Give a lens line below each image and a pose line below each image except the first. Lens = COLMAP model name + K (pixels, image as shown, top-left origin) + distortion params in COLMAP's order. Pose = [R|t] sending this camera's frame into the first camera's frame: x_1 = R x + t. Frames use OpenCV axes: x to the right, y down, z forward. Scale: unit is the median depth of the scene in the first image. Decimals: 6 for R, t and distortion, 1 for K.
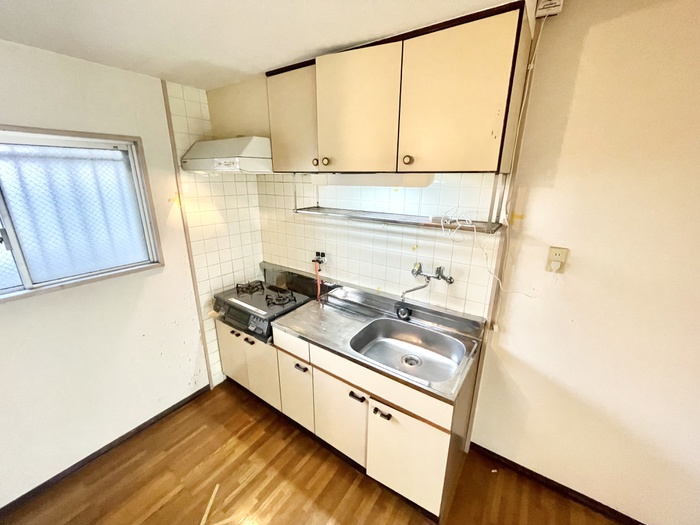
lens RADIAL K [[280.2, 0, 354.0], [0, 280.2, 264.9], [0, 0, 1]] dist [0.000457, -0.000061]
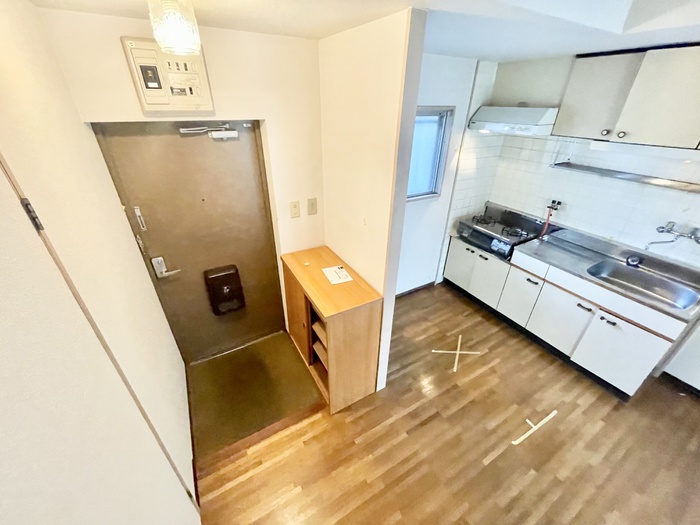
lens RADIAL K [[284.1, 0, 350.0], [0, 284.1, 262.5], [0, 0, 1]] dist [-0.001391, -0.000214]
pose [[0.903943, 0.216708, -0.368680, -0.469704], [-0.135968, 0.963003, 0.232677, 0.055786], [0.405463, -0.160198, 0.899965, -0.610983]]
